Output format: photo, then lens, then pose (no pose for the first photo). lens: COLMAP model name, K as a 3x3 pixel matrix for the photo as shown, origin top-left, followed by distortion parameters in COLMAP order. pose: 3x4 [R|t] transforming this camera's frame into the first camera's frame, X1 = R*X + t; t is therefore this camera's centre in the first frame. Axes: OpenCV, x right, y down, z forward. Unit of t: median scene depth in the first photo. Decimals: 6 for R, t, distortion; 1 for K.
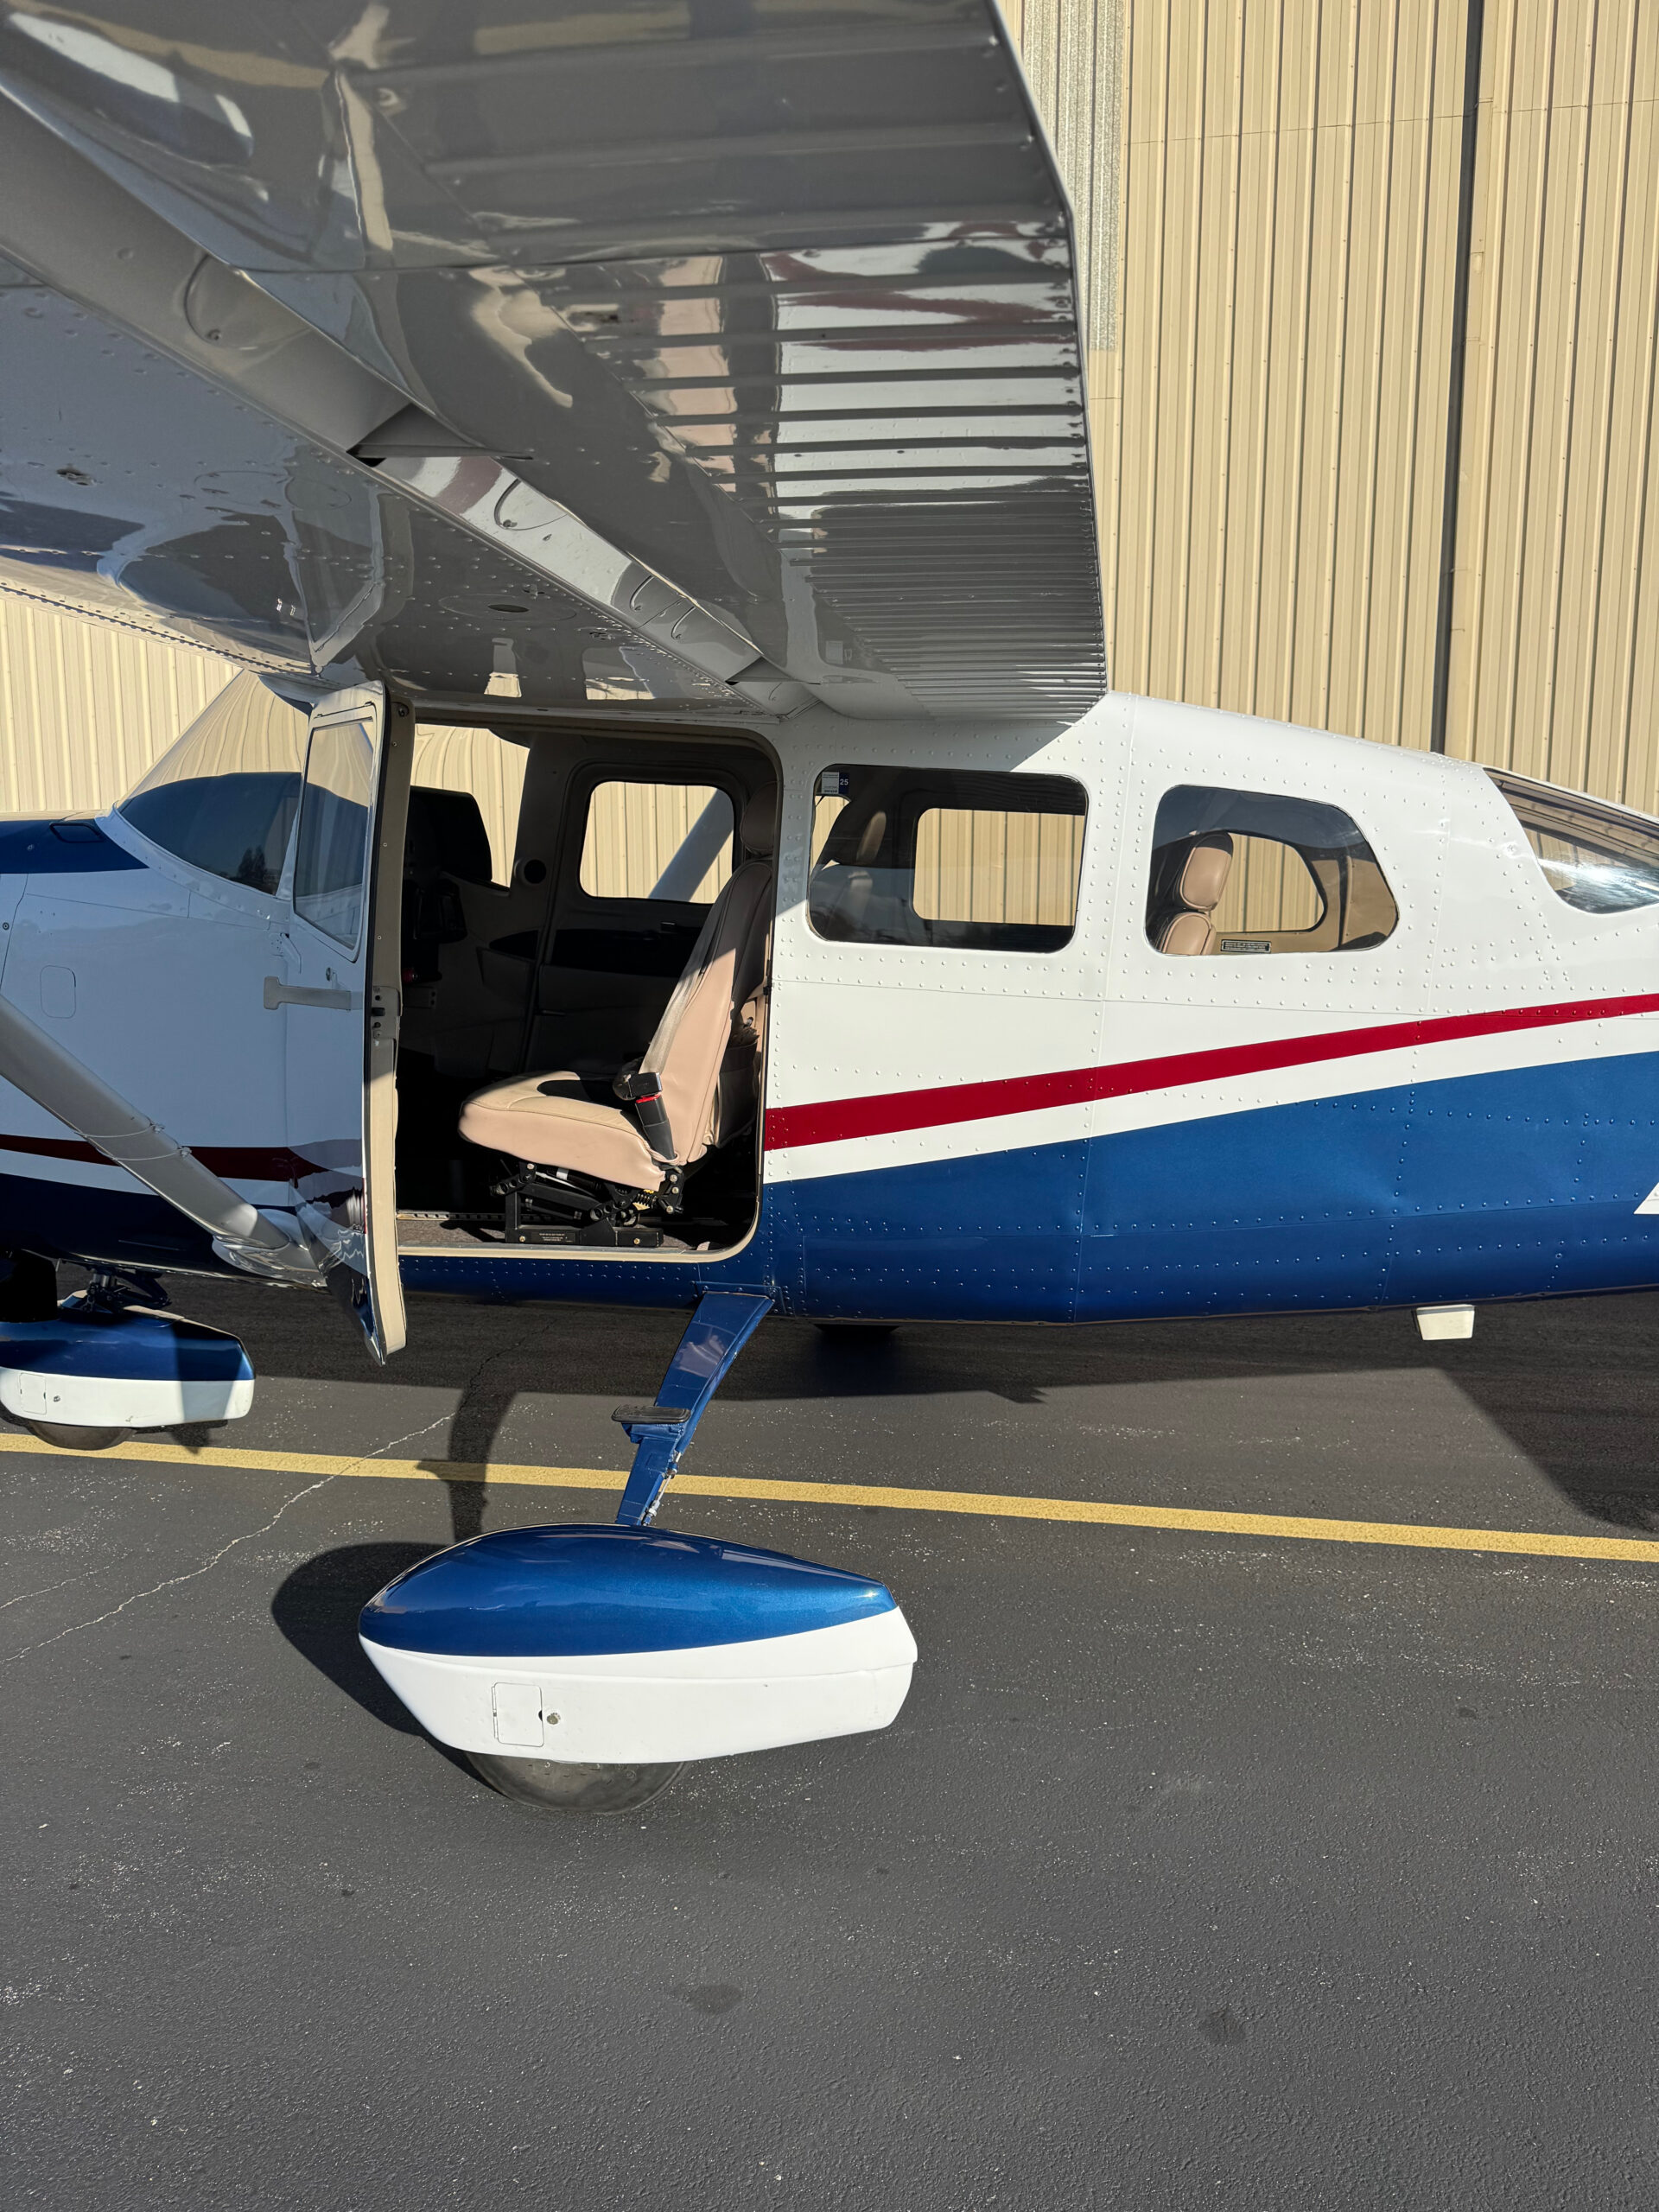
lens RADIAL K [[1542.1, 0, 830.3], [0, 1542.1, 1118.8], [0, 0, 1]] dist [0.095272, -0.125418]
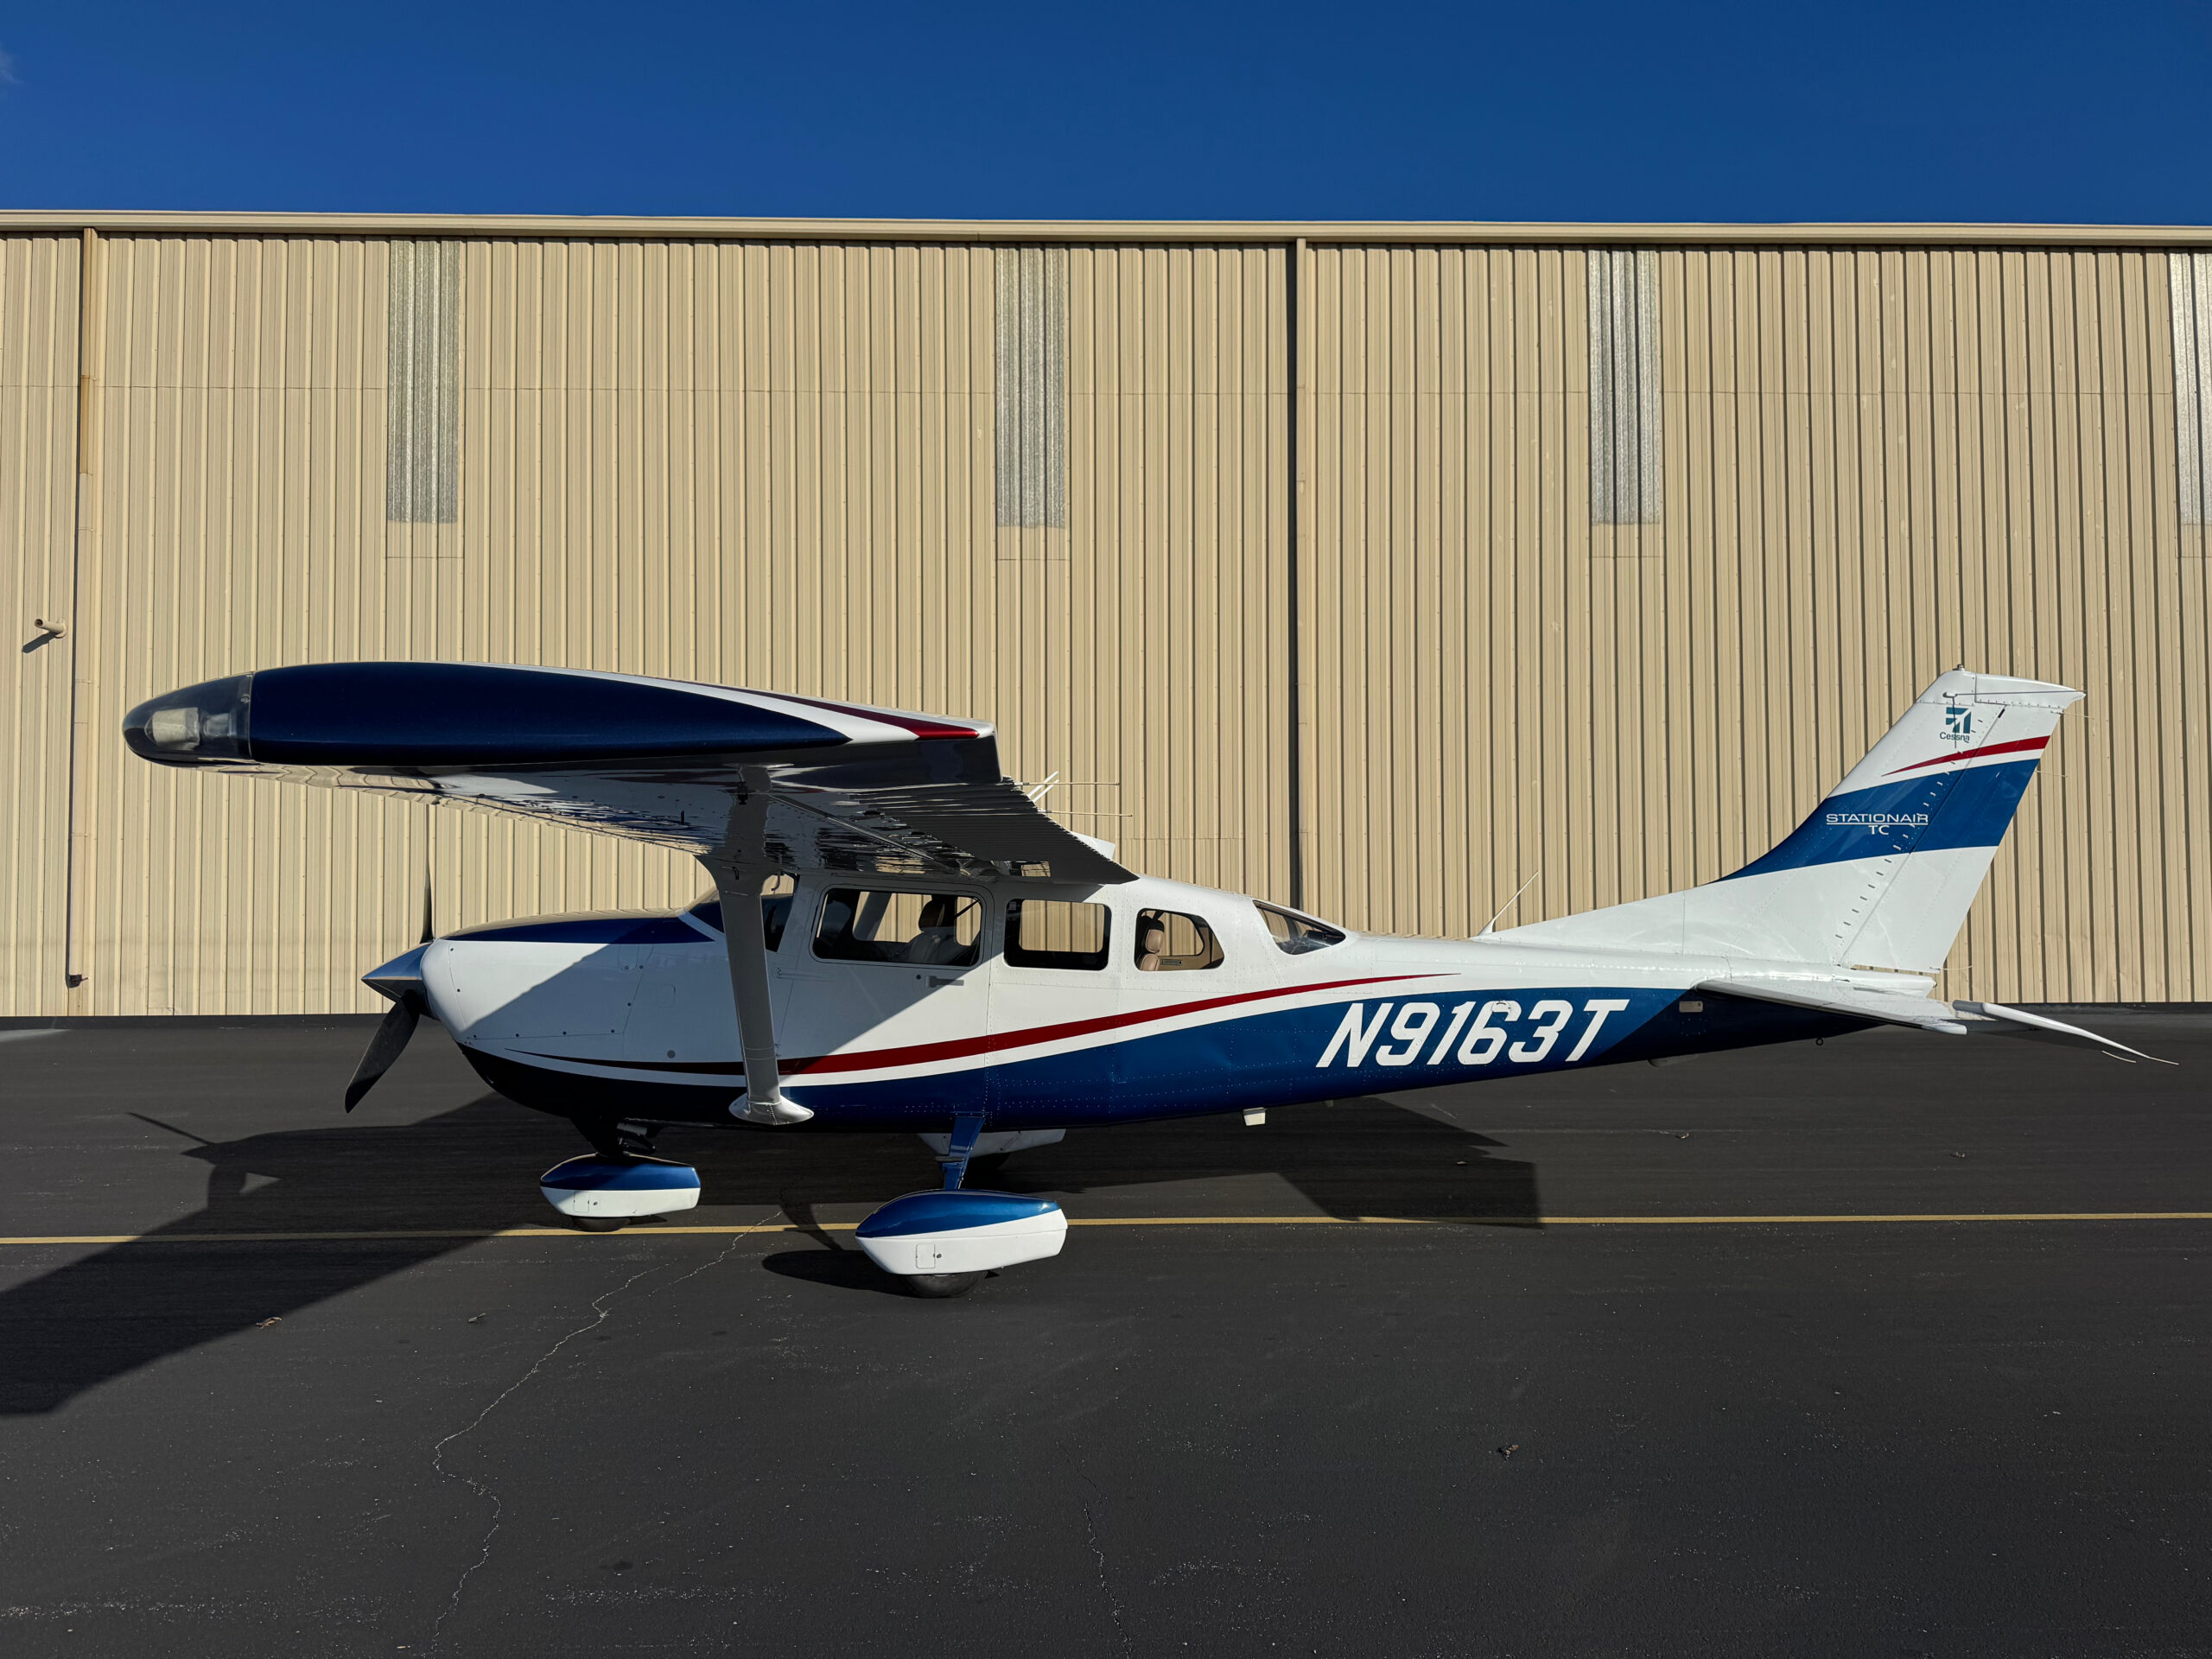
lens RADIAL K [[1542.1, 0, 1095.7], [0, 1542.1, 836.1], [0, 0, 1]] dist [0.095272, -0.125418]
pose [[0.978212, 0.001055, 0.207604, -0.359911], [0.033811, 0.985826, -0.164327, 0.084099], [-0.204835, 0.167766, 0.964312, -1.375822]]
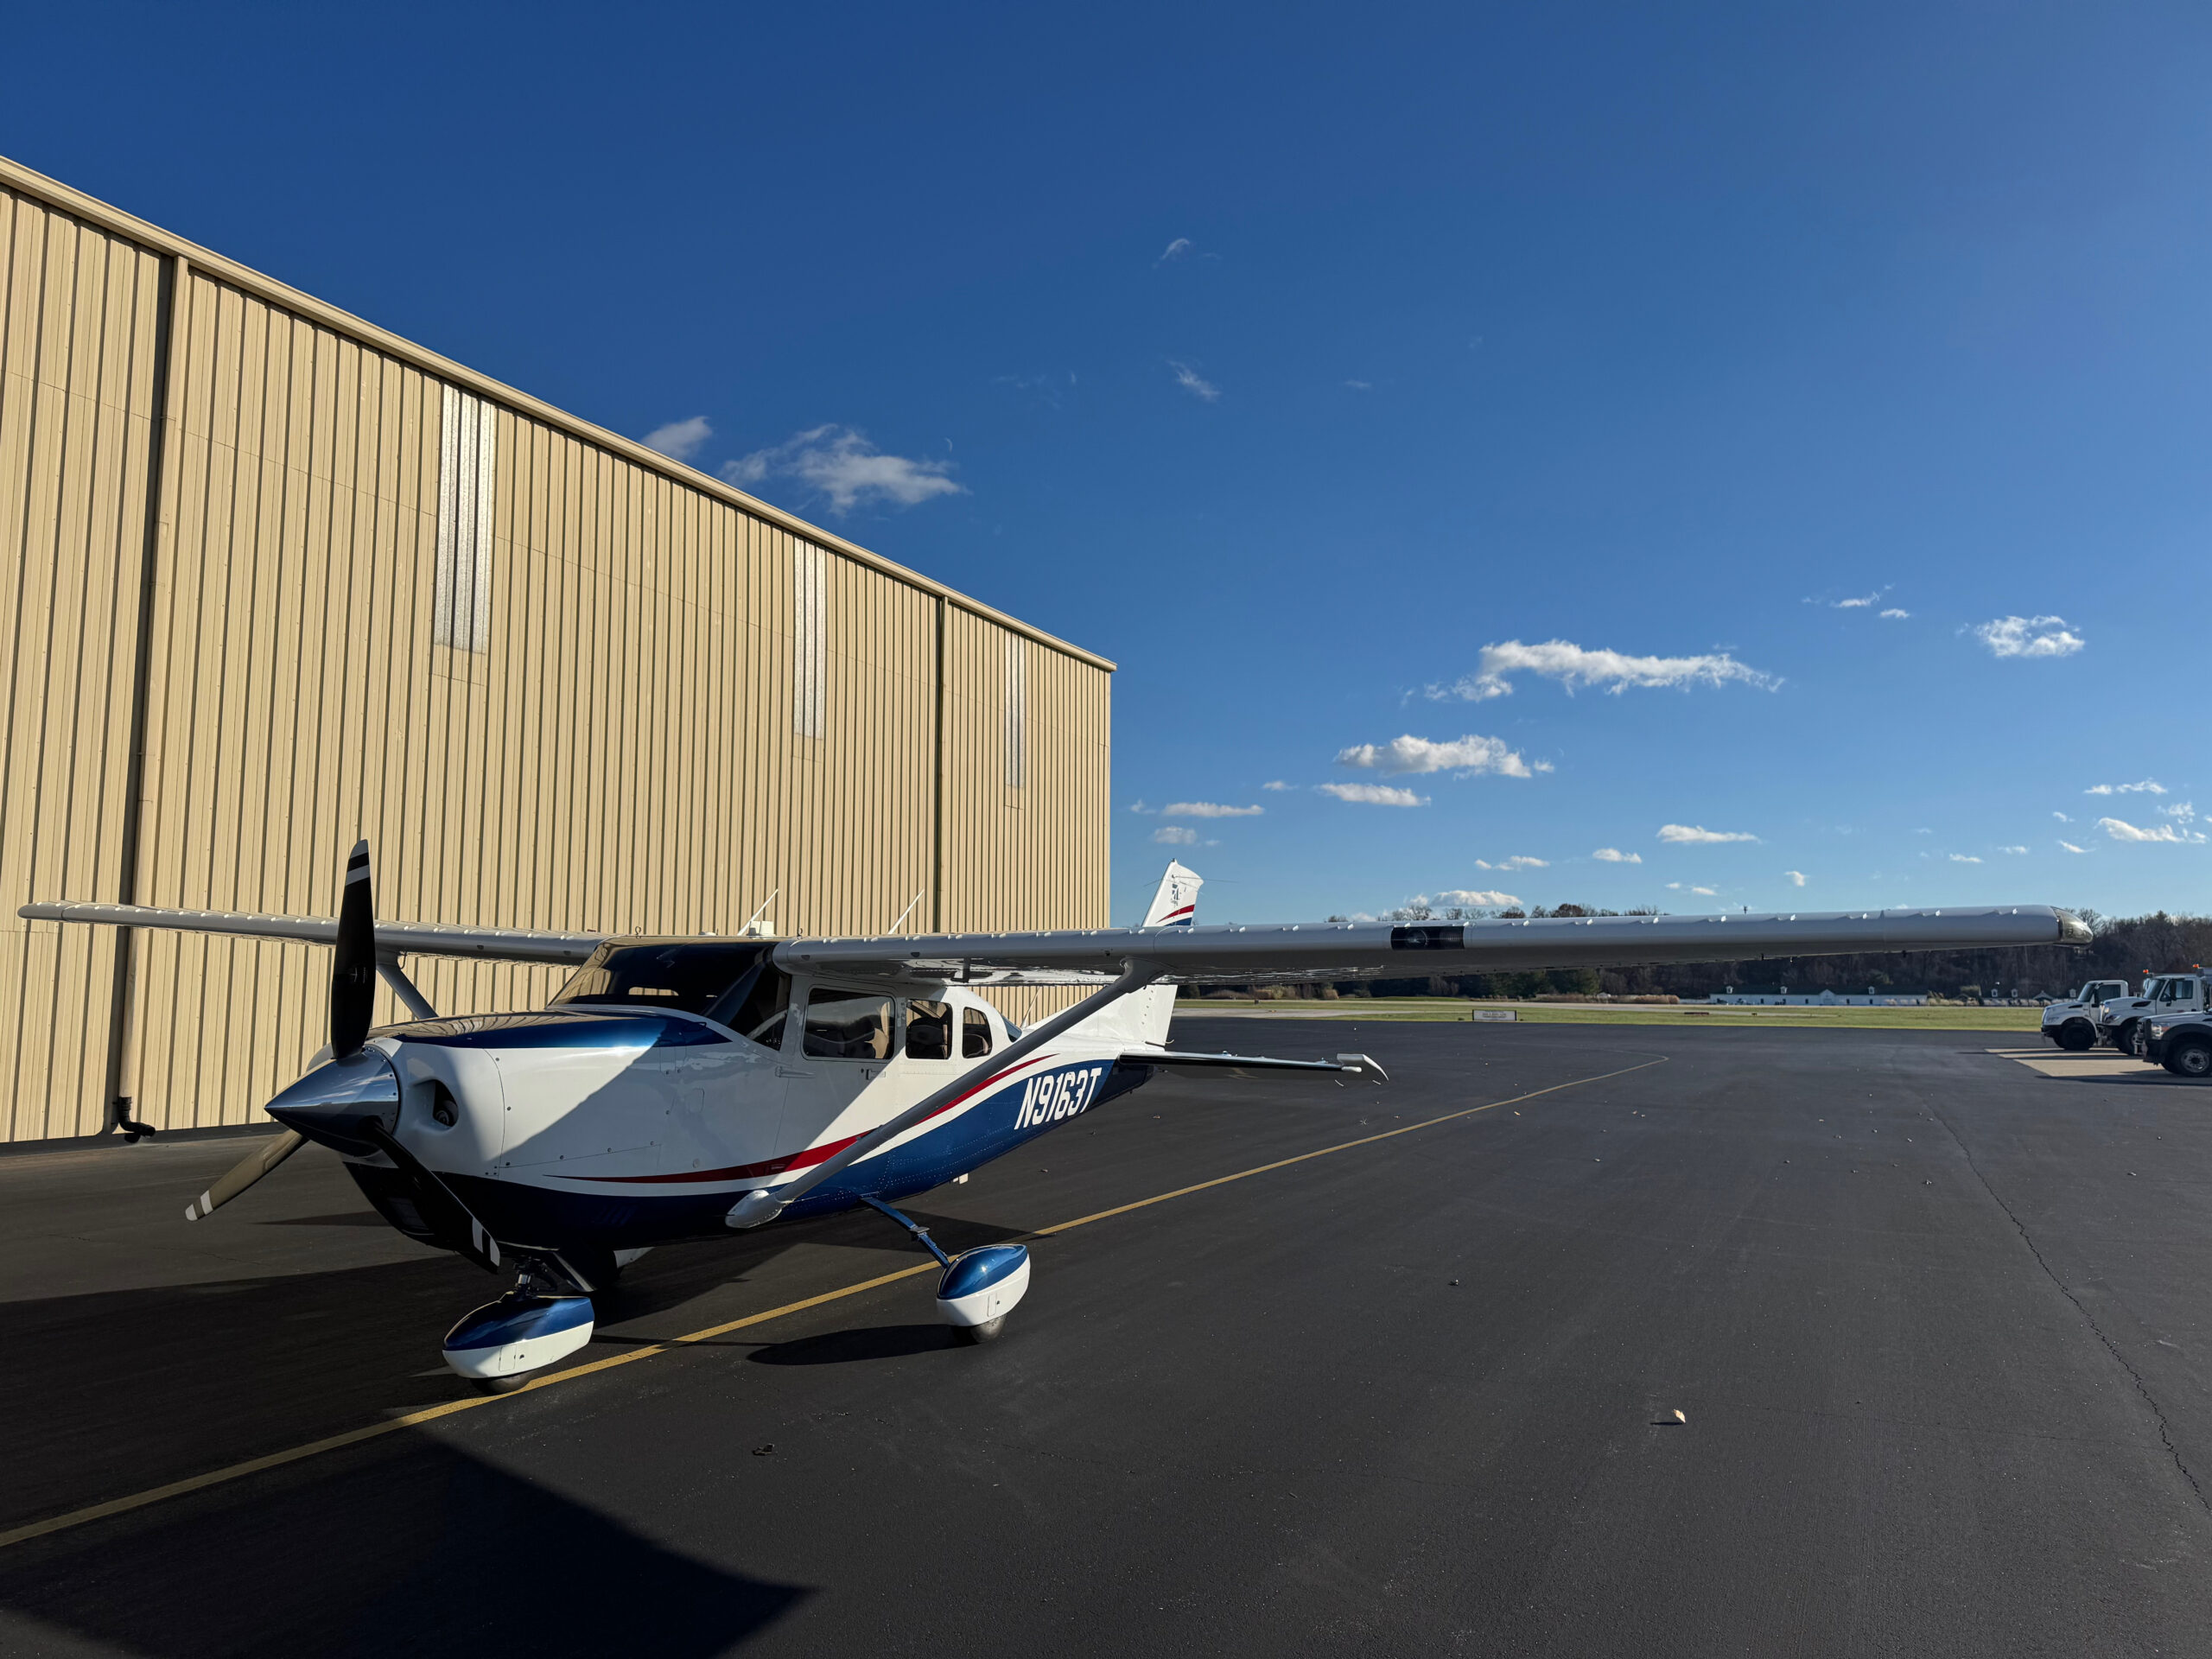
lens RADIAL K [[1542.1, 0, 1129.3], [0, 1542.1, 836.7], [0, 0, 1]] dist [0.095272, -0.125418]
pose [[0.251772, 0.097814, 0.962831, -2.515717], [0.129725, 0.982490, -0.133733, -0.075897], [-0.959053, 0.158573, 0.234675, -0.134892]]
